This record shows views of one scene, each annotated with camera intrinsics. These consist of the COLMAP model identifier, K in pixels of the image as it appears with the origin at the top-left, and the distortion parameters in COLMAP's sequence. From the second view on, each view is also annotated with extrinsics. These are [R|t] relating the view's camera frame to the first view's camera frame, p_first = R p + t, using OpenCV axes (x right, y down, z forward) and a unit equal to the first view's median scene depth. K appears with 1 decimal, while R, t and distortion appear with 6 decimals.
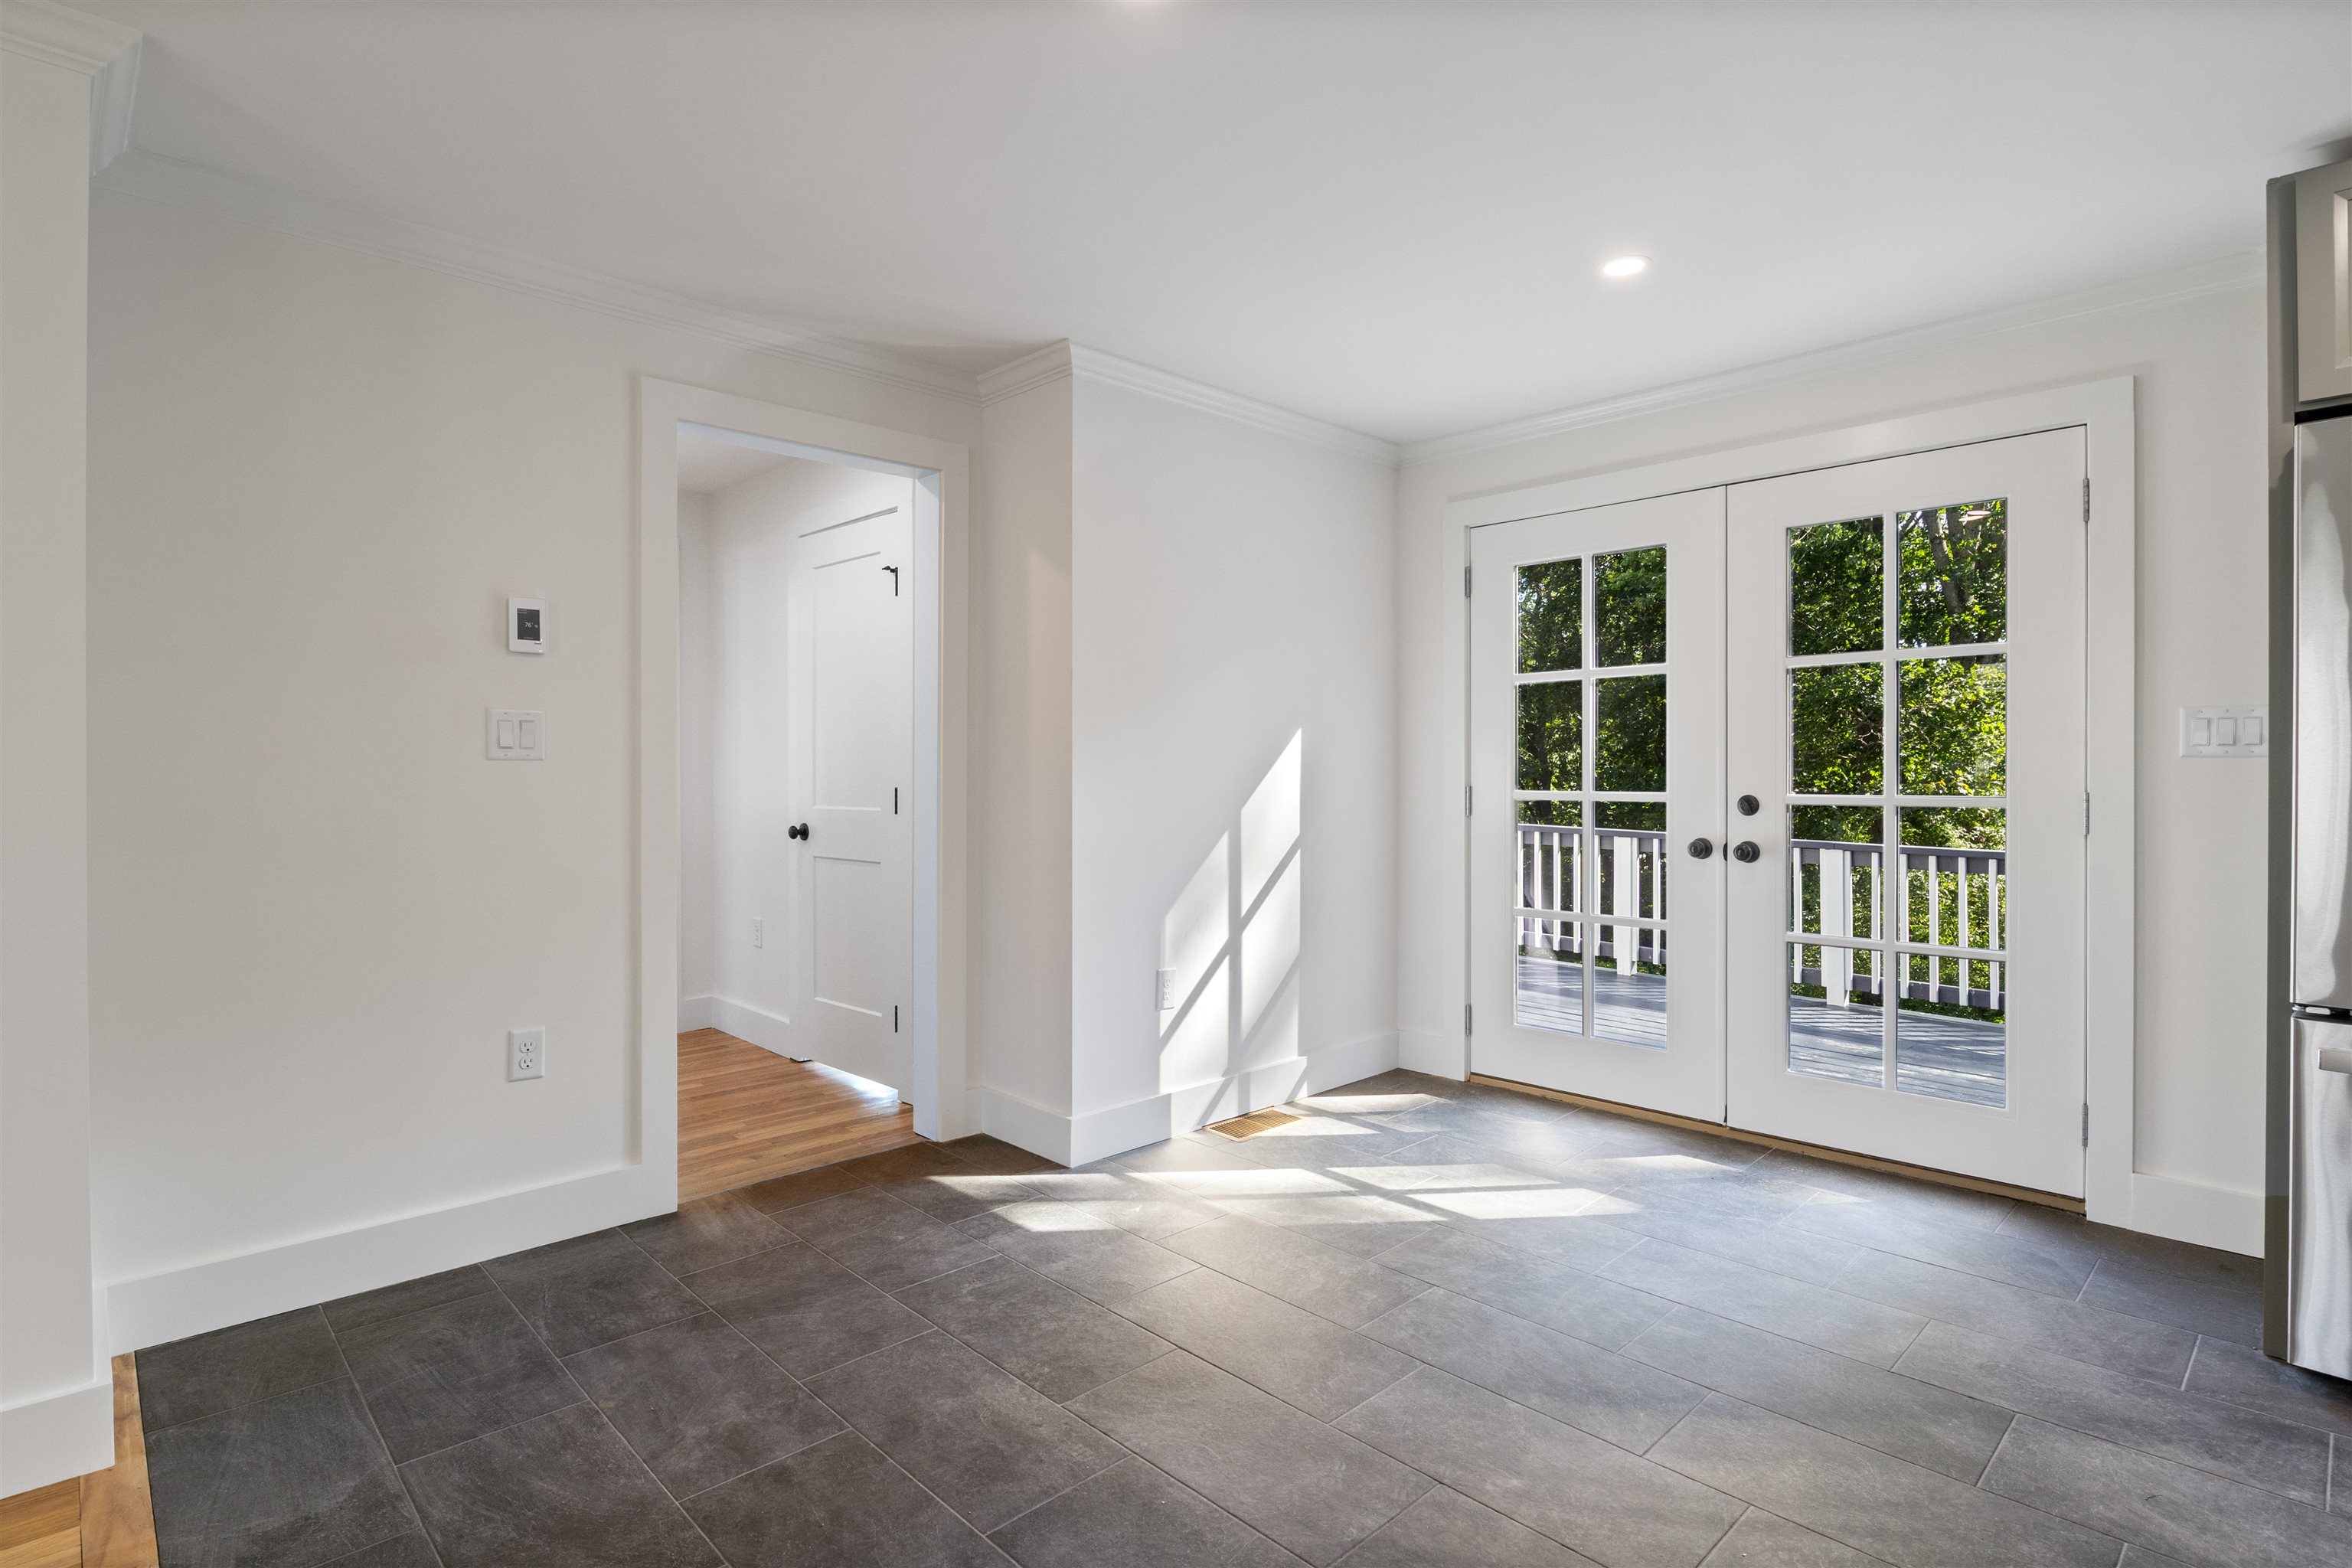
lens RADIAL K [[1168.1, 0, 1169.7], [0, 1168.1, 783.5], [0, 0, 1]] dist [-0.012371, -0.001222]
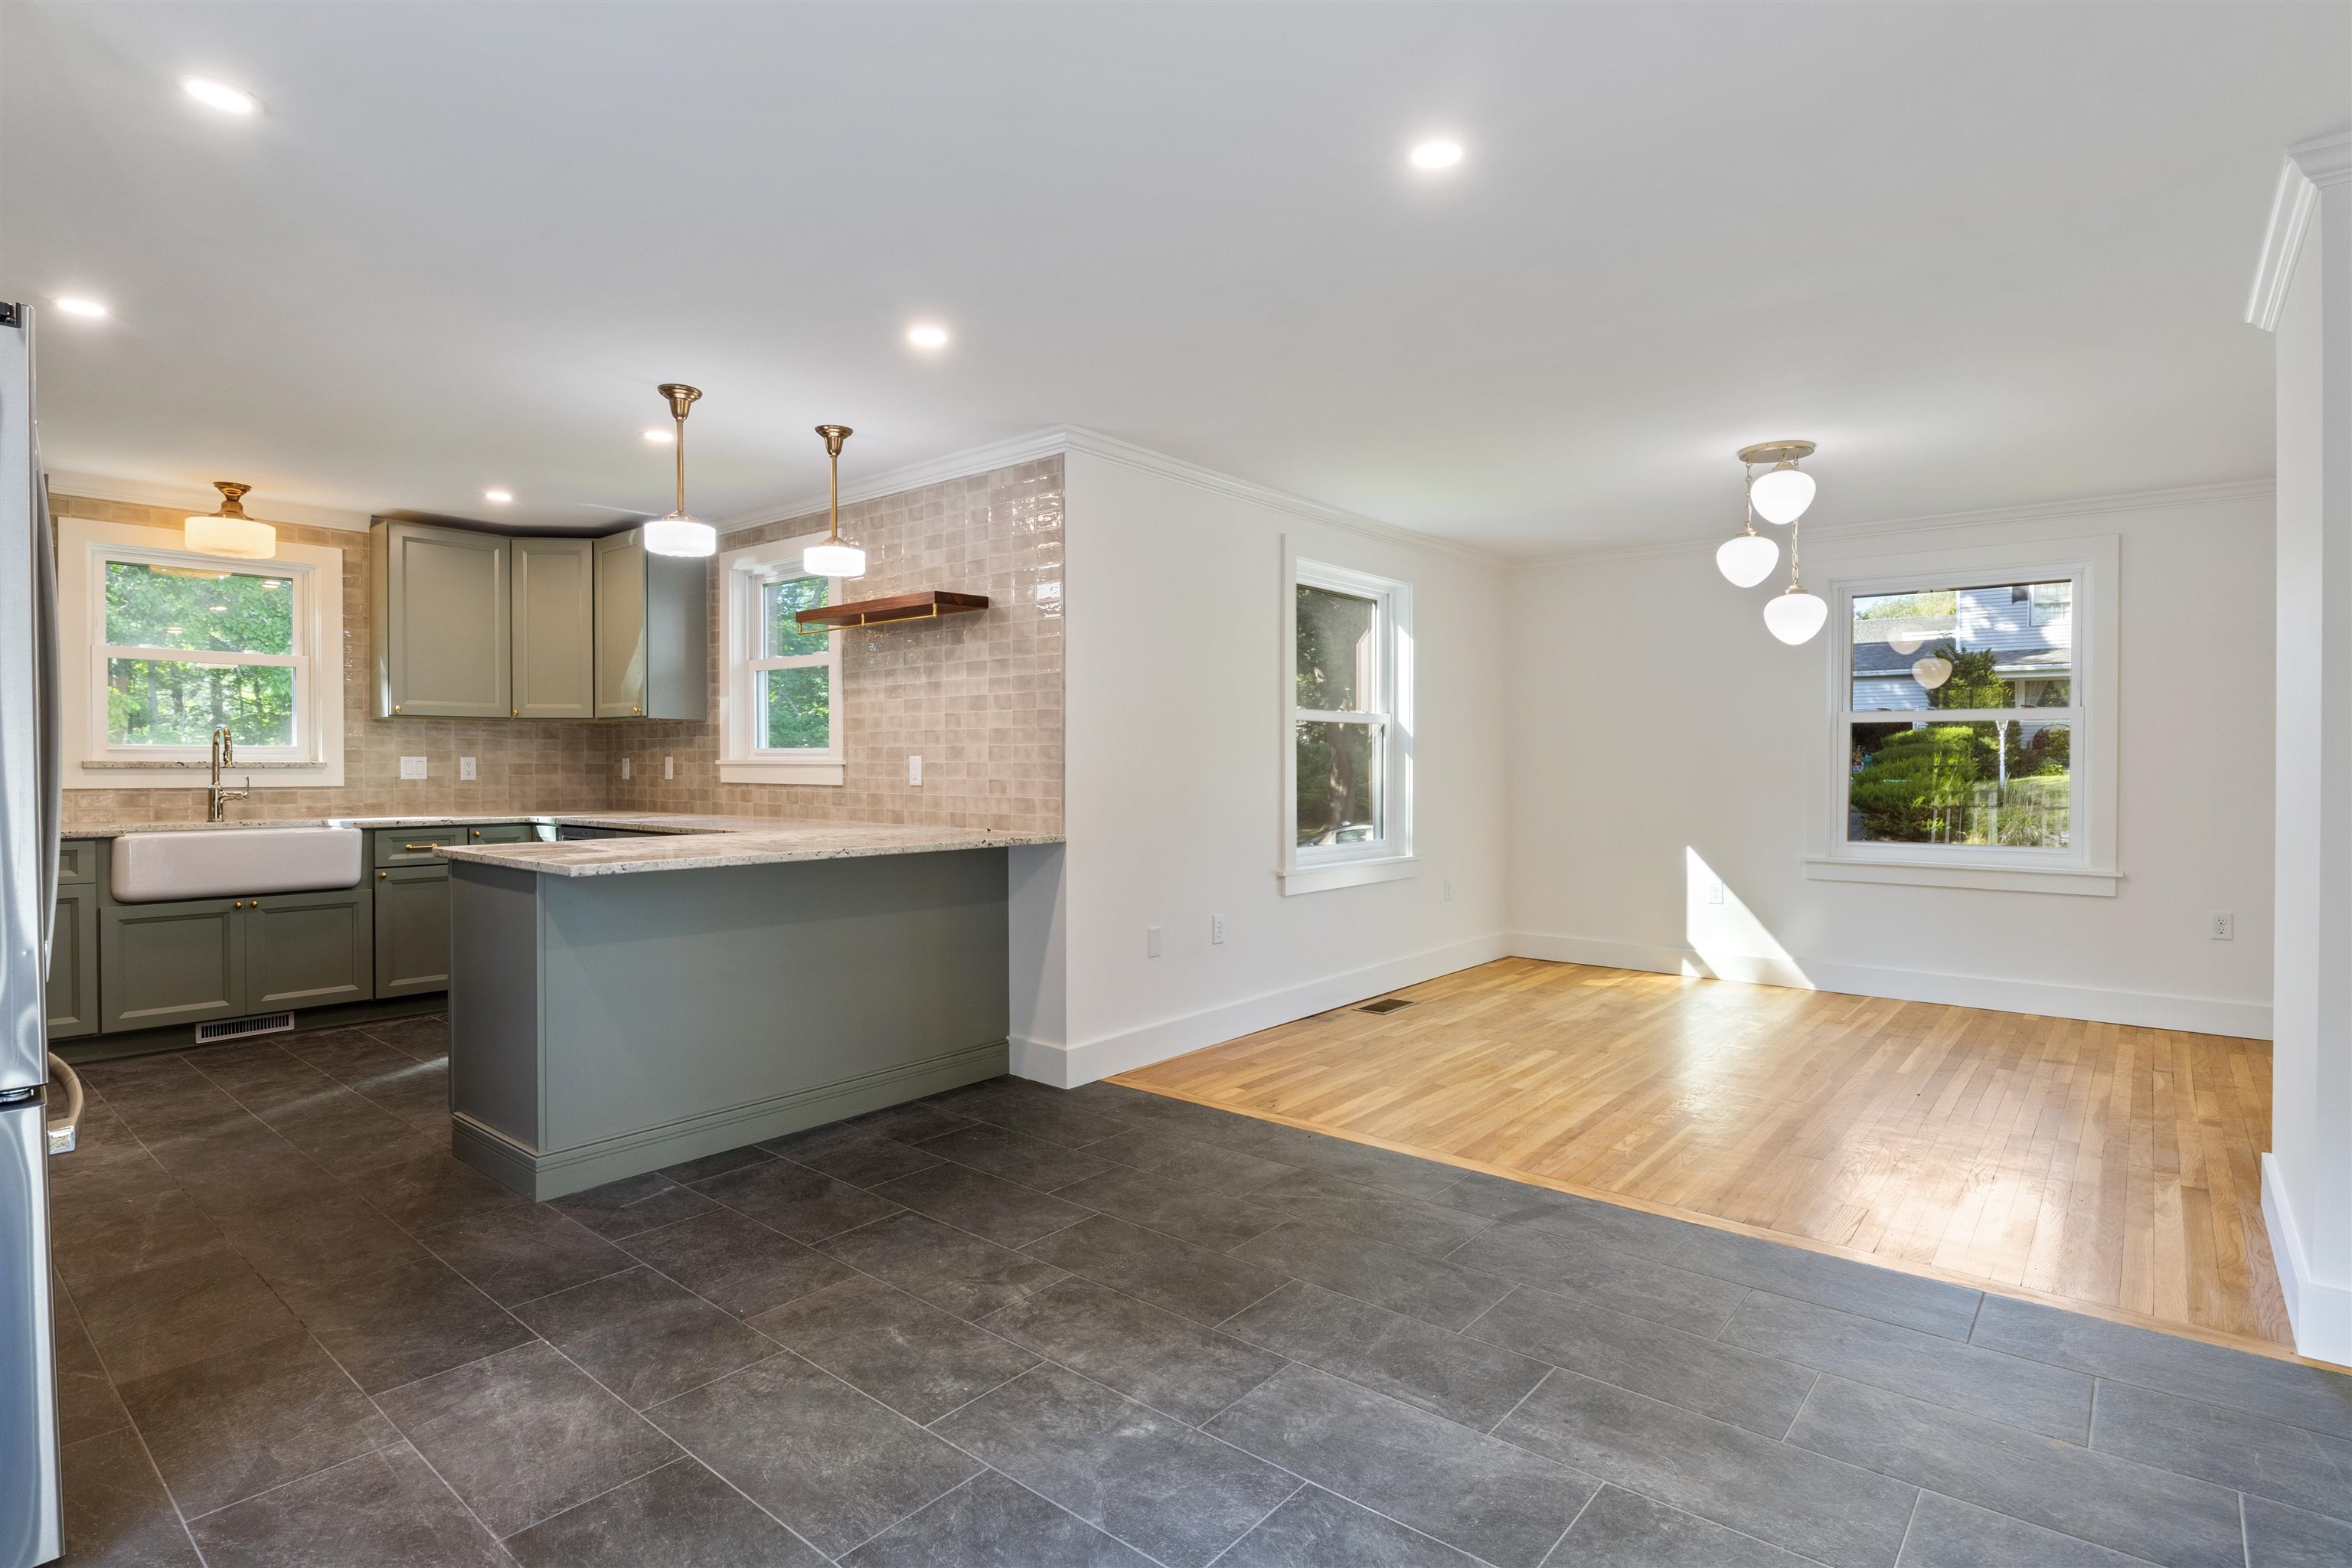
lens RADIAL K [[1175.4, 0, 1173.4], [0, 1175.4, 775.0], [0, 0, 1]] dist [-0.010689, -0.001708]
pose [[-0.994057, -0.000035, -0.108857, 0.199158], [-0.002670, 0.999707, 0.024055, -0.018365], [0.108824, 0.024203, -0.993766, 1.103183]]
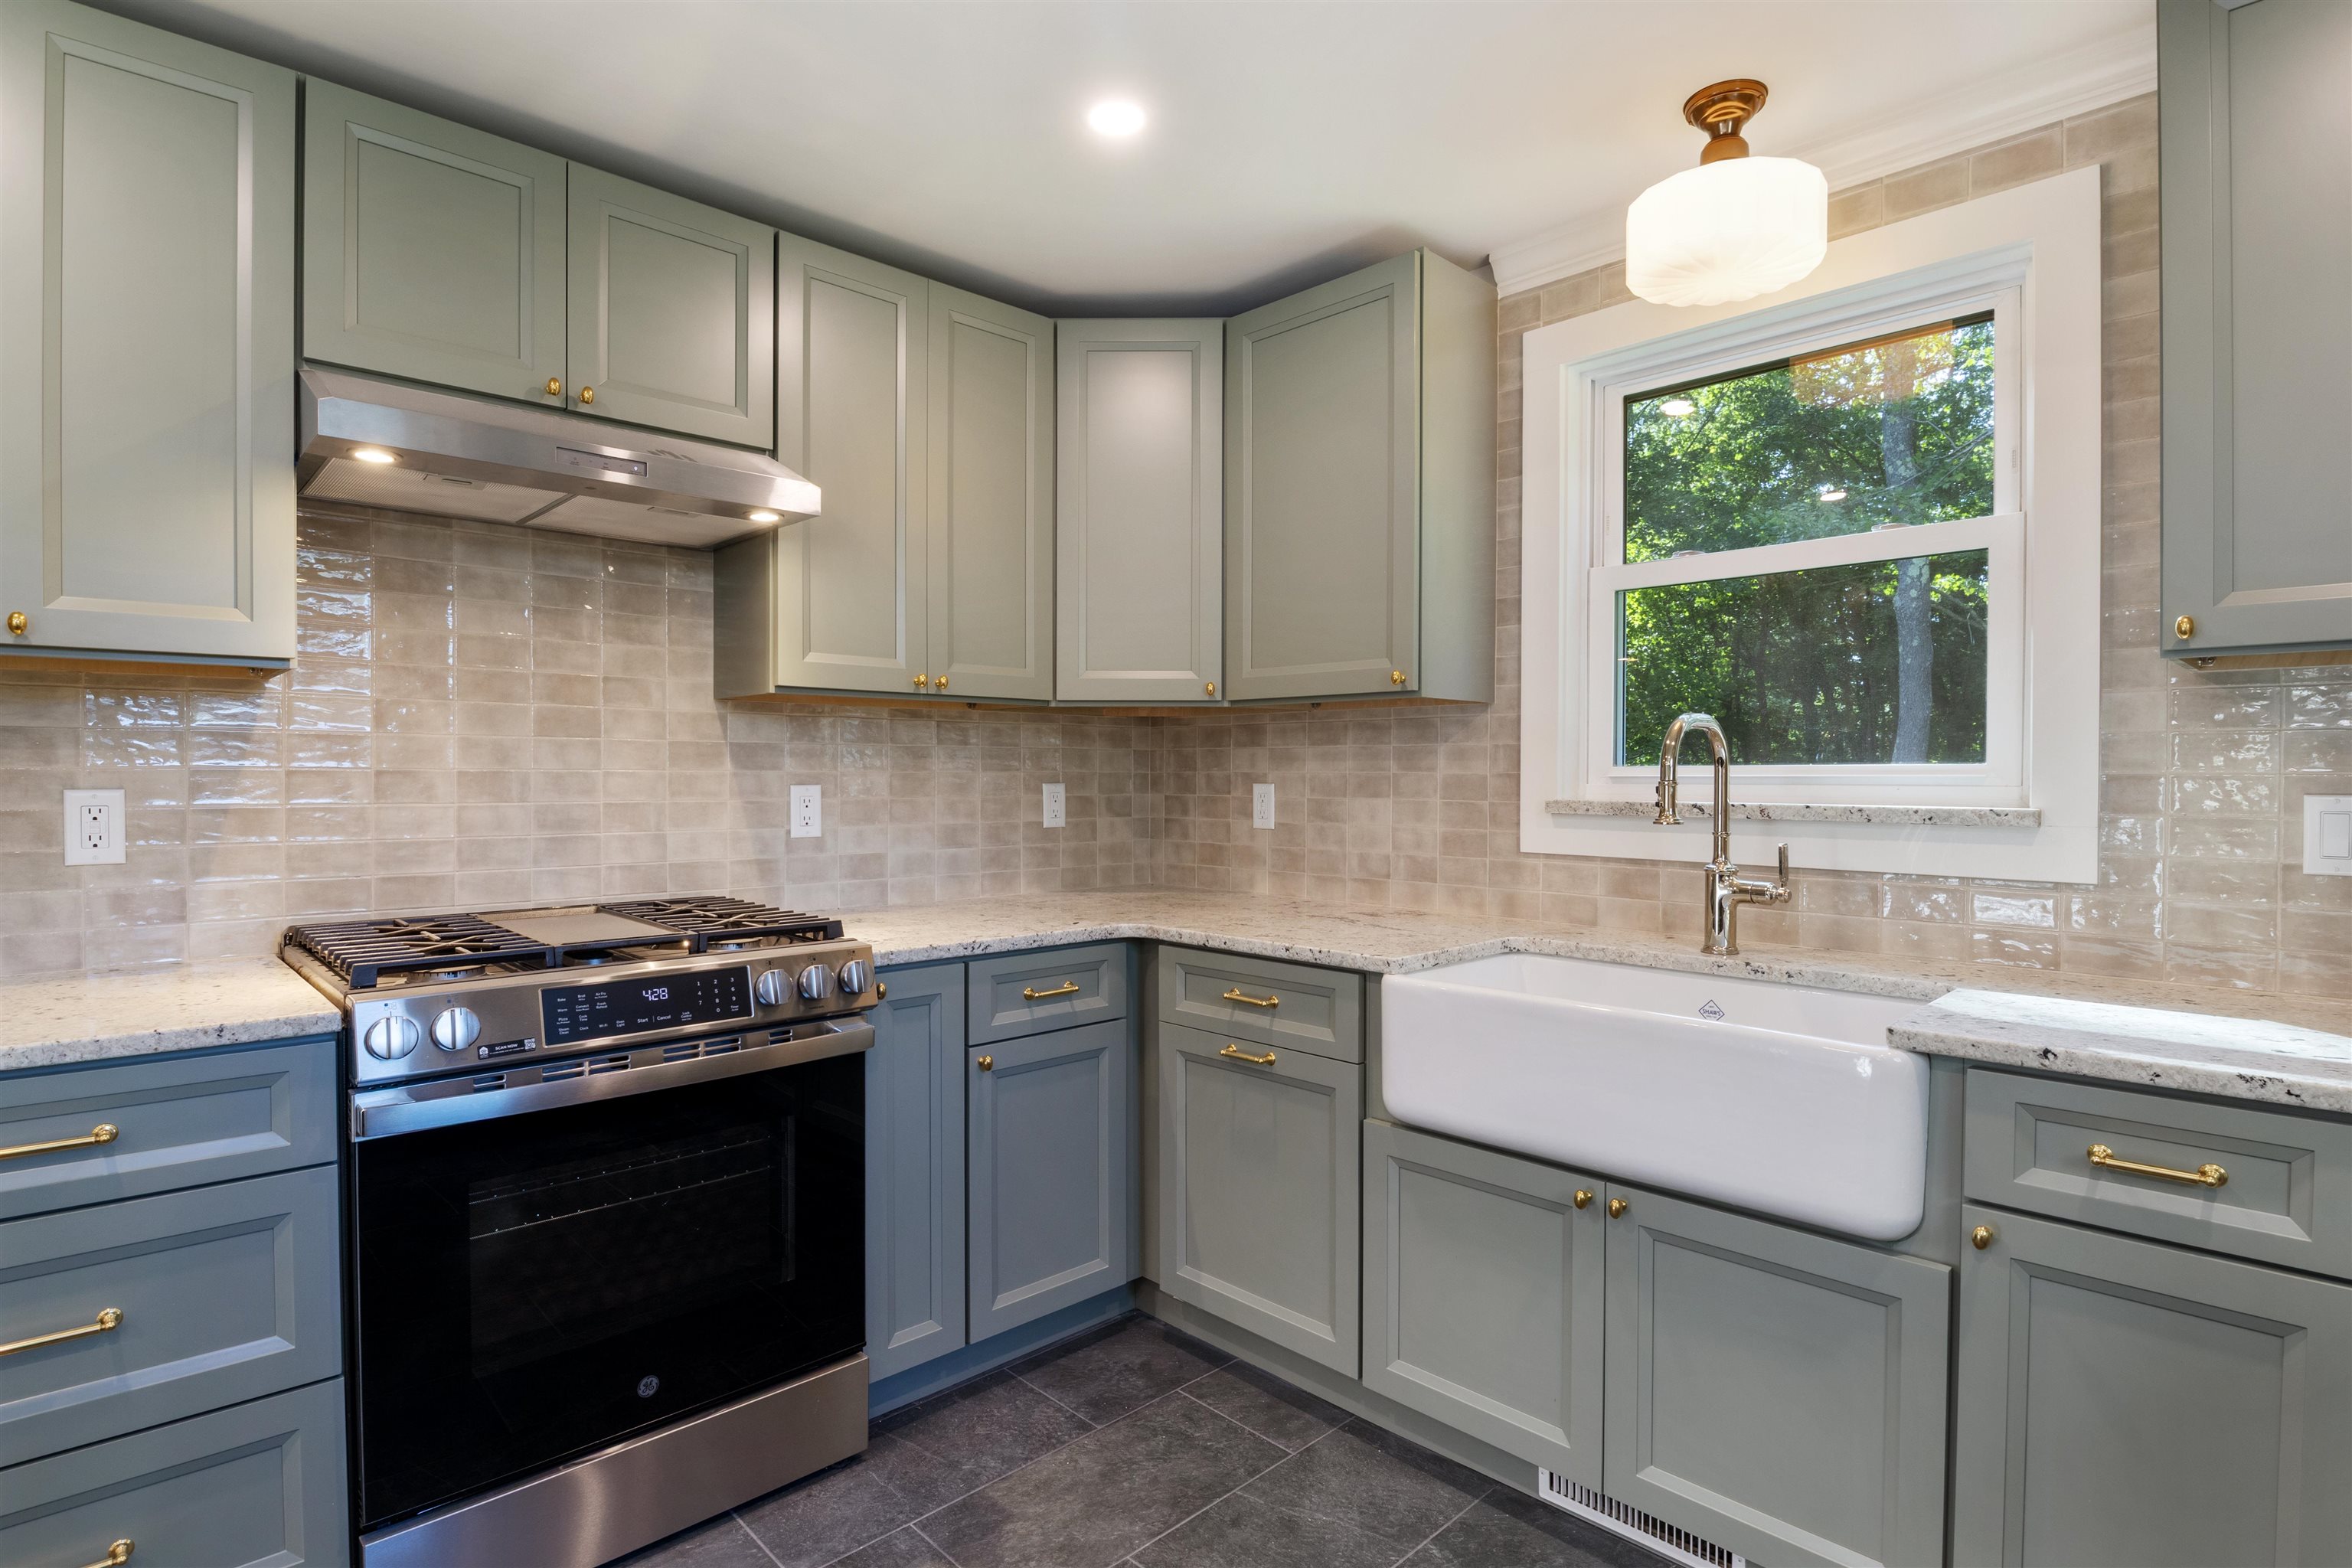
lens RADIAL K [[1183.8, 0, 1172.4], [0, 1183.8, 788.9], [0, 0, 1]] dist [-0.016618, -0.000691]
pose [[-0.004118, -0.013671, 0.999898, 0.624633], [0.014025, 0.999807, 0.013728, -0.017700], [-0.999893, 0.014080, -0.003926, -0.179149]]
